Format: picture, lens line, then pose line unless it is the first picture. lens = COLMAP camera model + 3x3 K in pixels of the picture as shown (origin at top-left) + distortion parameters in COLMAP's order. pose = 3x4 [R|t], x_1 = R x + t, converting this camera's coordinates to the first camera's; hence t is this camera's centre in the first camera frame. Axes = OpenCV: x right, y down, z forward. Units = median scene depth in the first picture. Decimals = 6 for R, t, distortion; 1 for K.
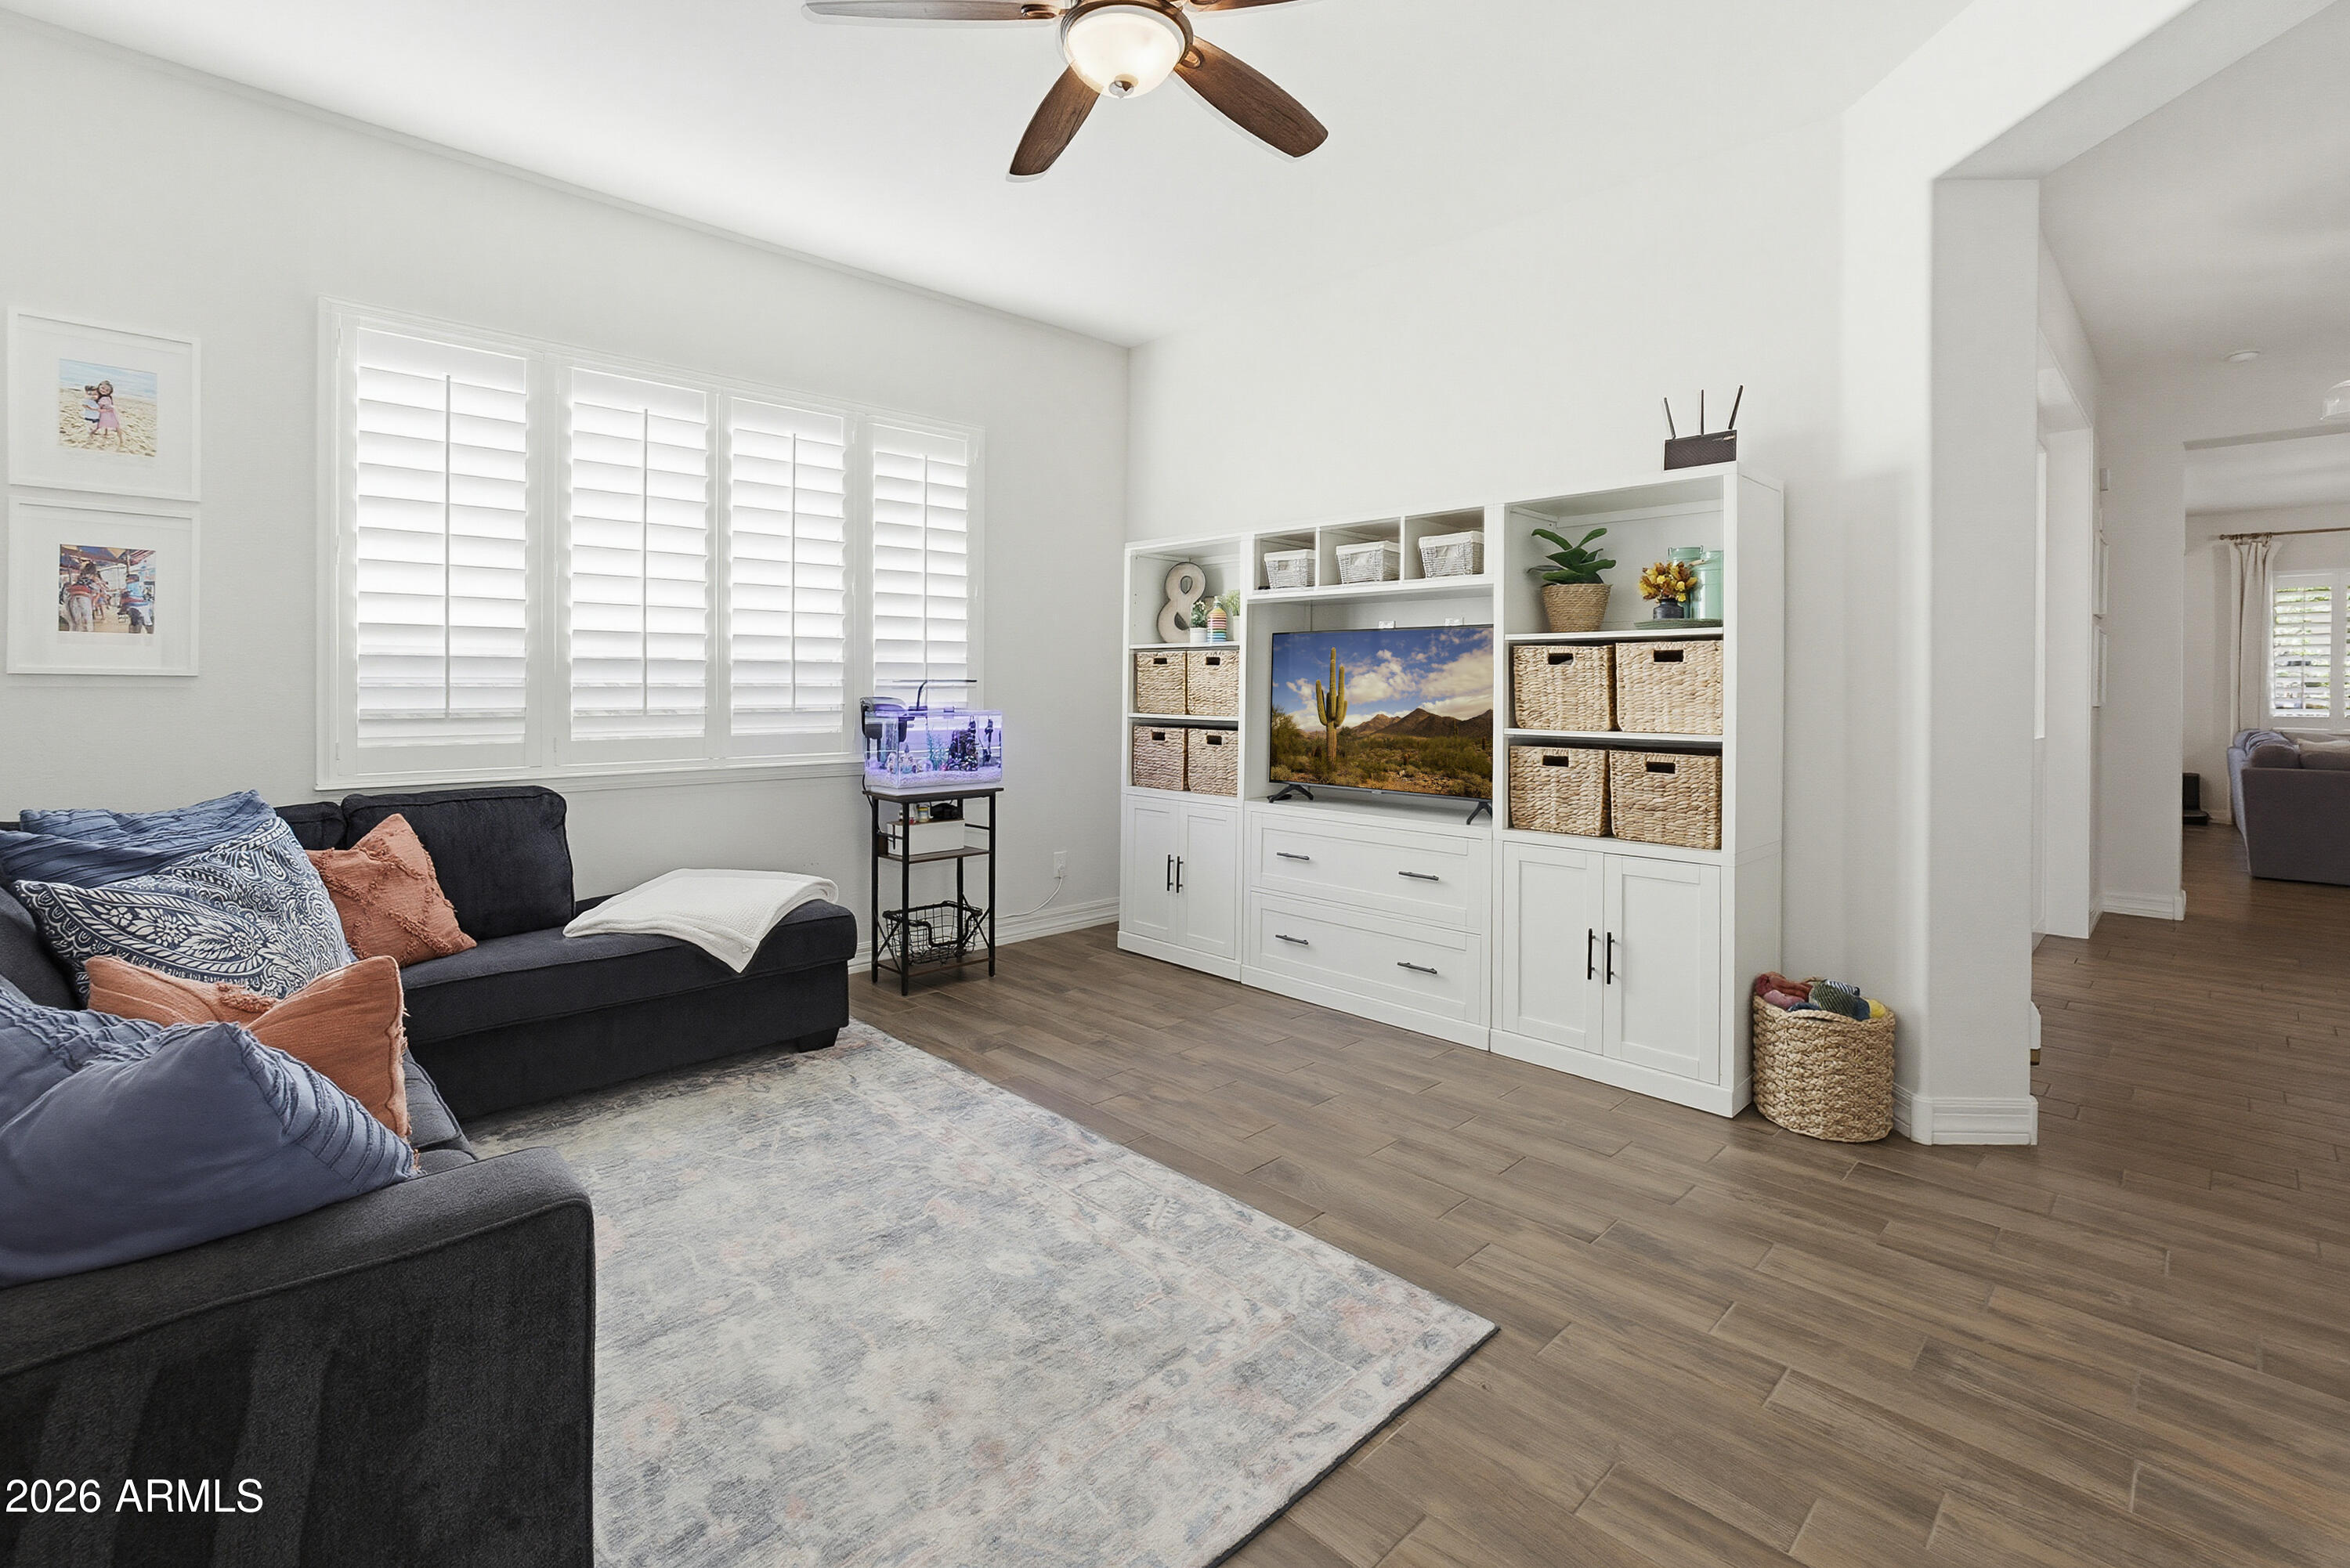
lens RADIAL K [[1068.9, 0, 1154.7], [0, 1068.9, 687.3], [0, 0, 1]] dist [-0.019139, 0.007650]
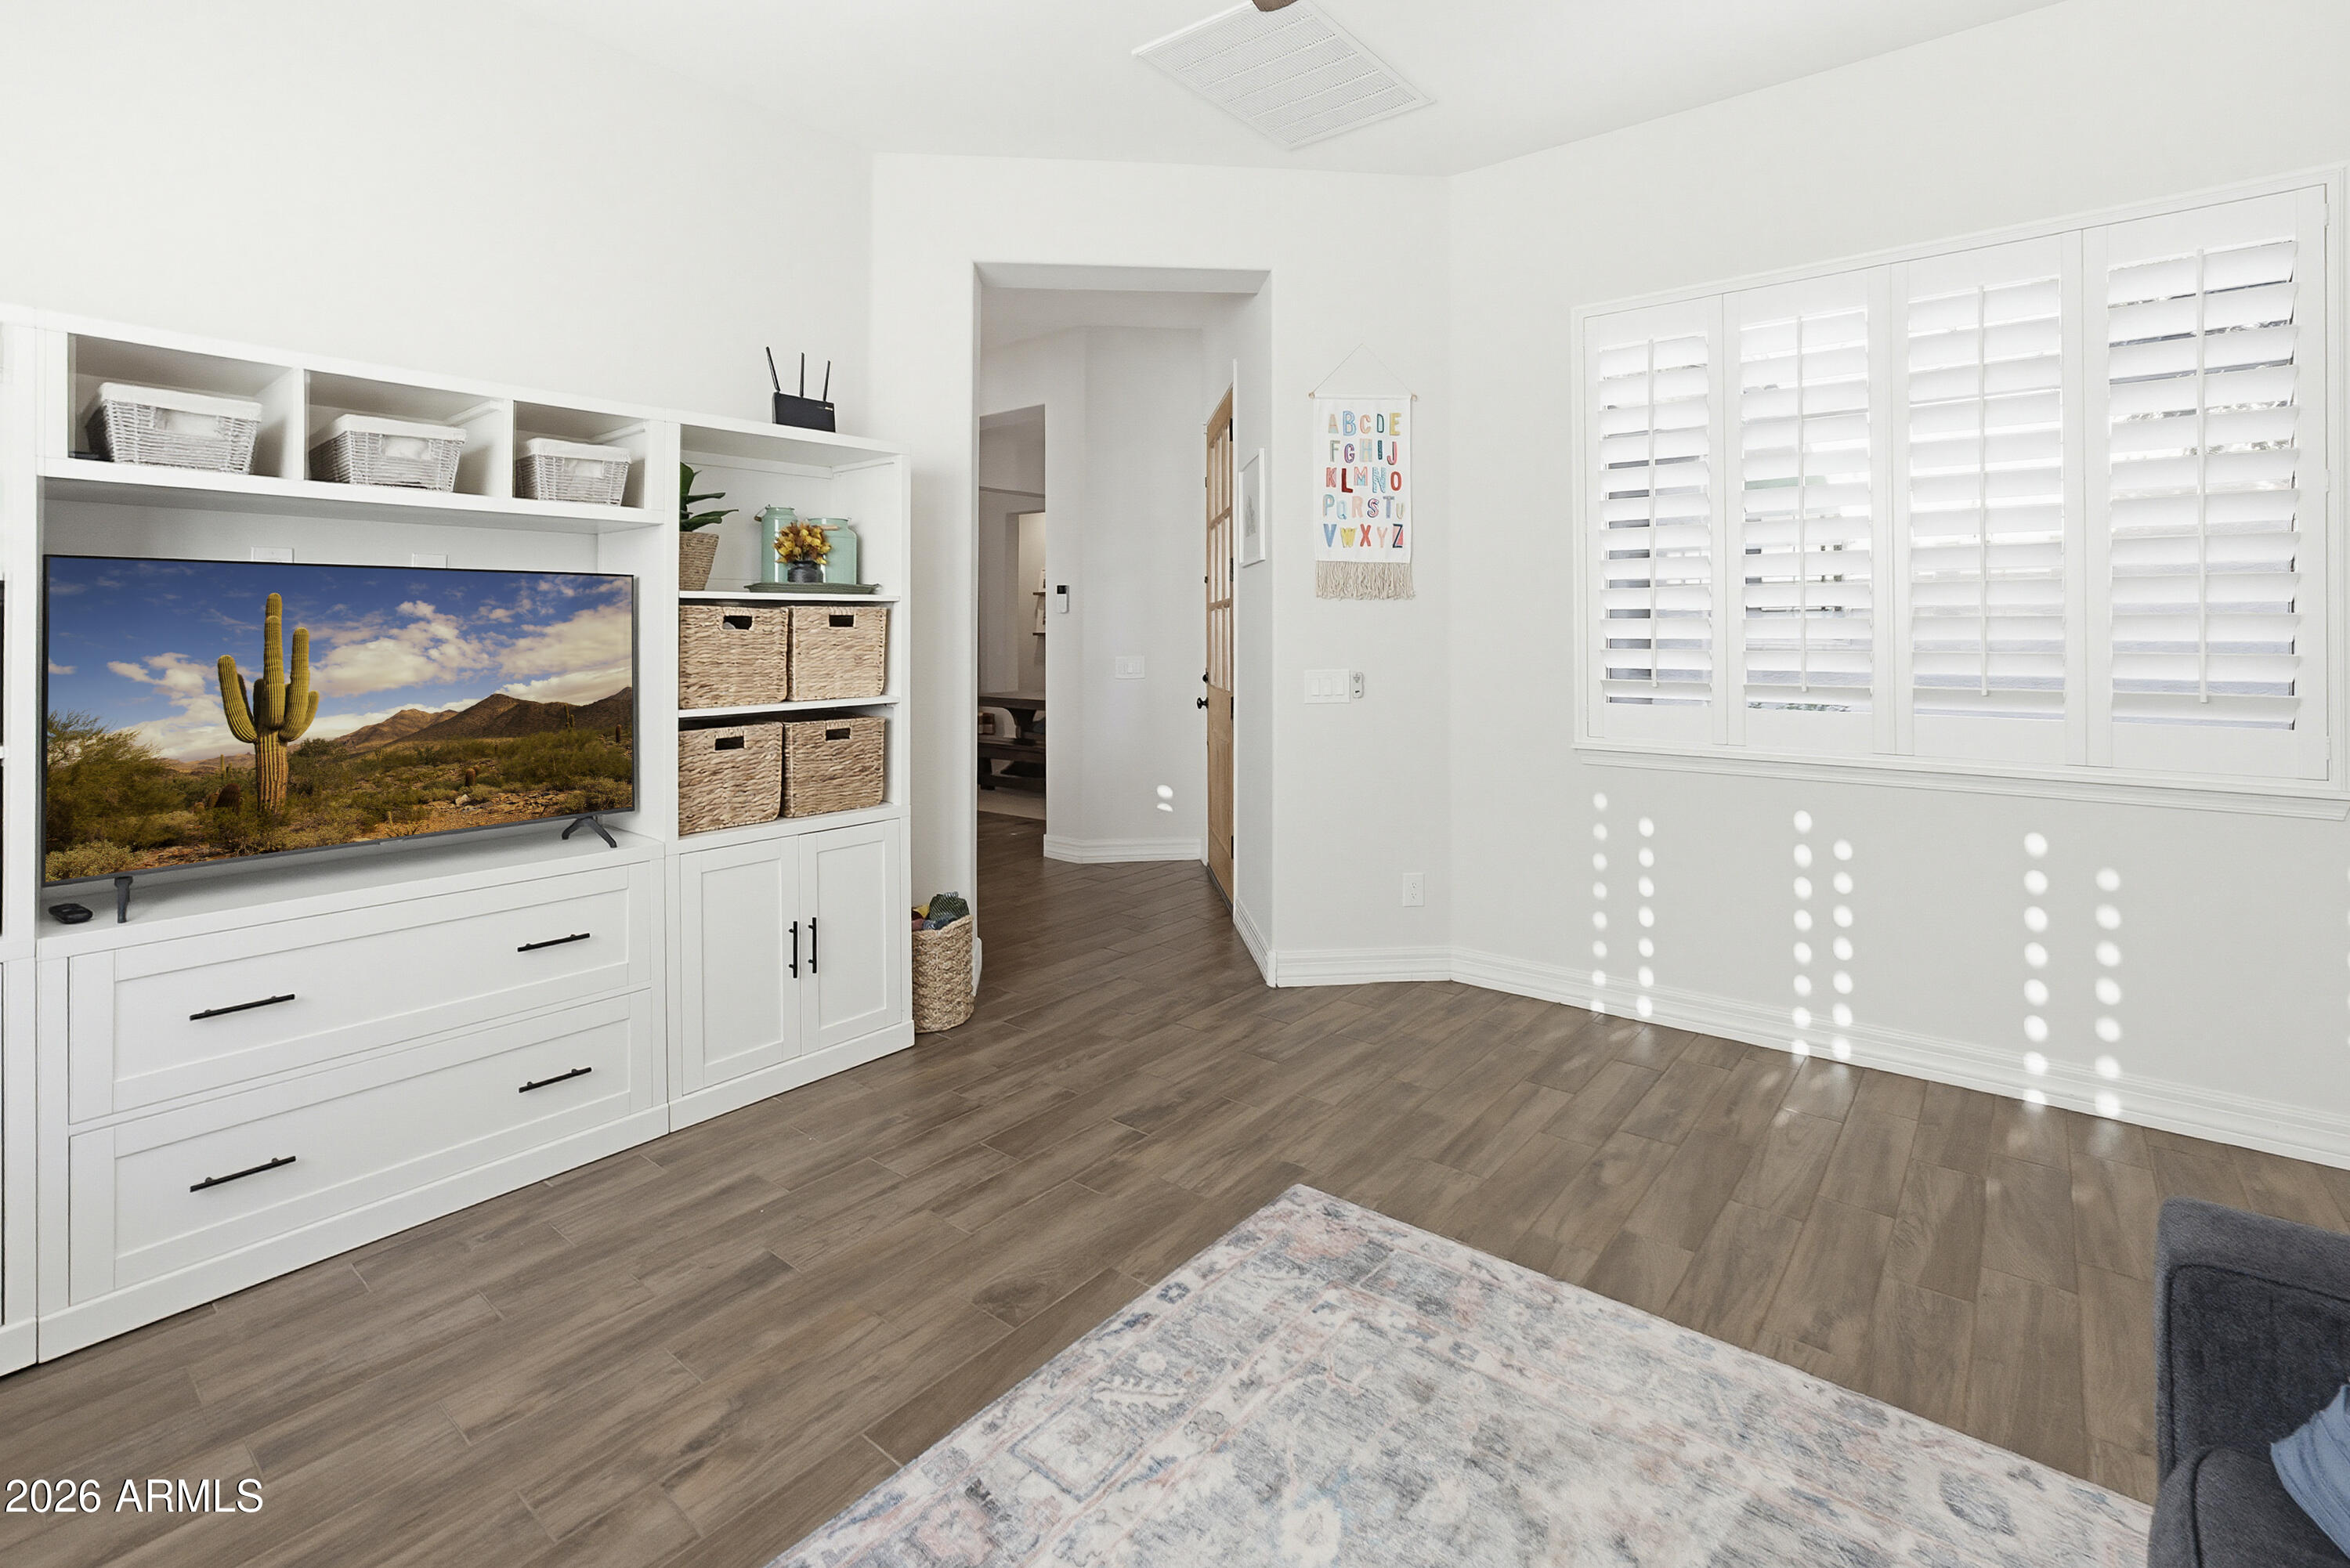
lens RADIAL K [[1068.9, 0, 1211.4], [0, 1068.9, 624.6], [0, 0, 1]] dist [-0.019139, 0.007650]
pose [[-0.138852, -0.003472, 0.990307, -0.494472], [0.005618, 0.999975, 0.004294, -0.025082], [-0.990297, 0.006160, -0.138829, 0.719198]]
